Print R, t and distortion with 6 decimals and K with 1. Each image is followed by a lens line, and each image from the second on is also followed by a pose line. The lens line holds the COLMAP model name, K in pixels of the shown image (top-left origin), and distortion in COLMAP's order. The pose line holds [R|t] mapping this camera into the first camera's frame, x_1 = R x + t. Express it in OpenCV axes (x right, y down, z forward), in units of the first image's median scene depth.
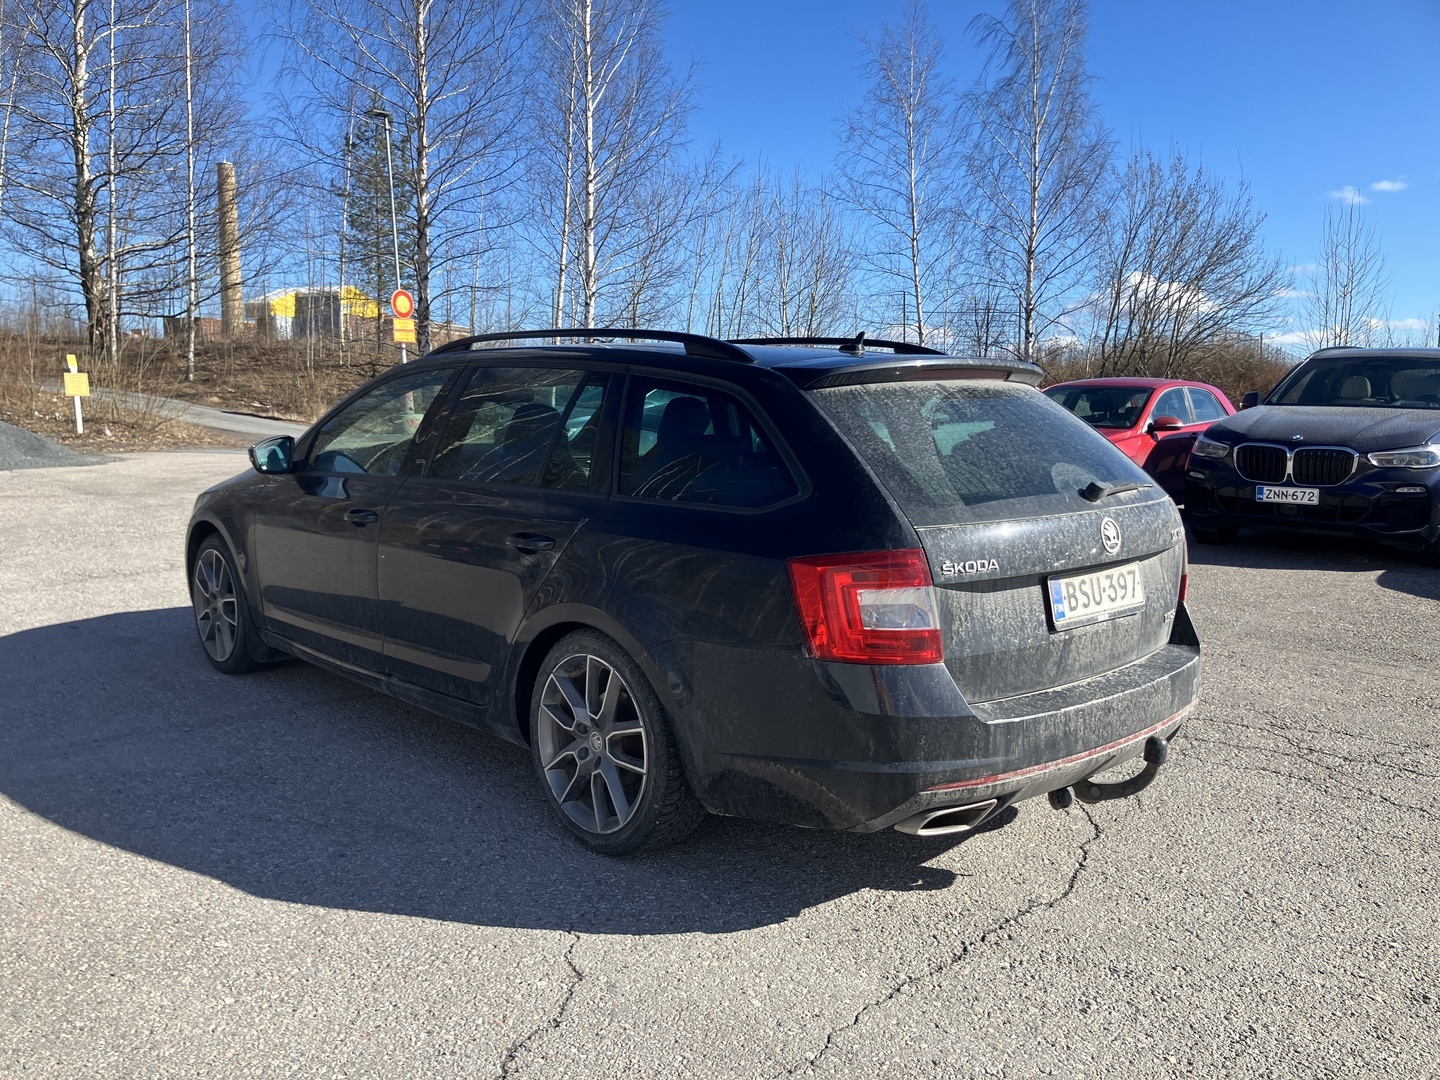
lens RADIAL K [[1165.2, 0, 717.1], [0, 1165.2, 544.6], [0, 0, 1]] dist [-0.000102, -0.002420]
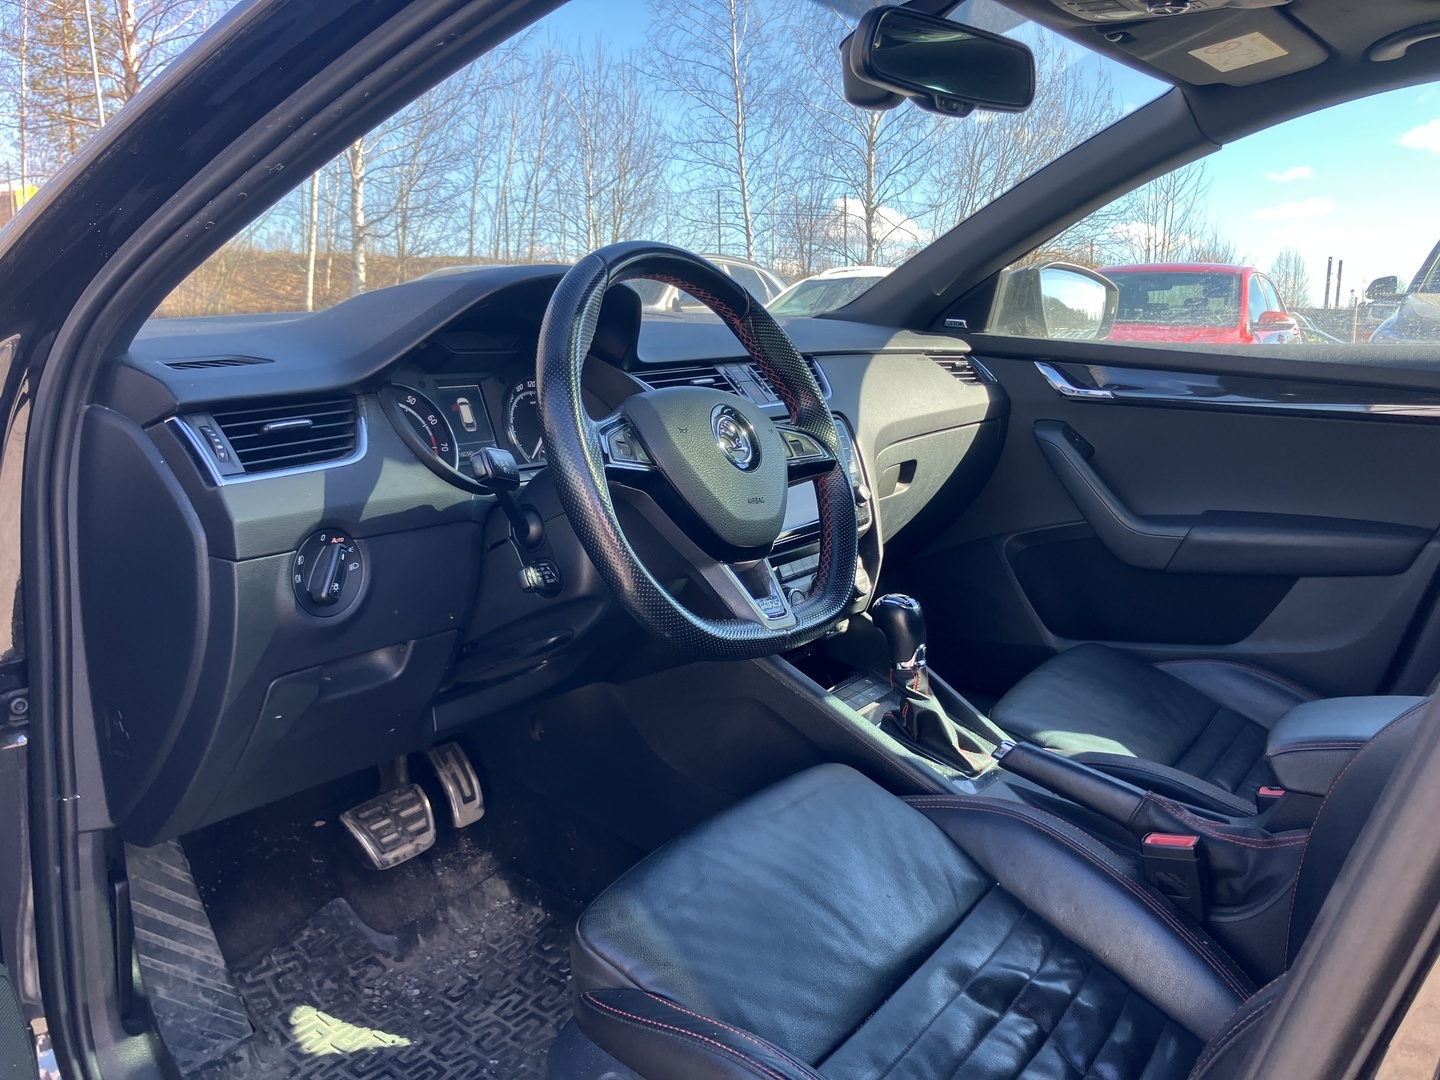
lens RADIAL K [[1165.2, 0, 721.3], [0, 1165.2, 536.4], [0, 0, 1]] dist [-0.000102, -0.002420]
pose [[0.976001, -0.036728, 0.214647, -0.043722], [0.023195, 0.997601, 0.065228, -0.010409], [-0.216528, -0.058684, 0.974511, 0.125504]]
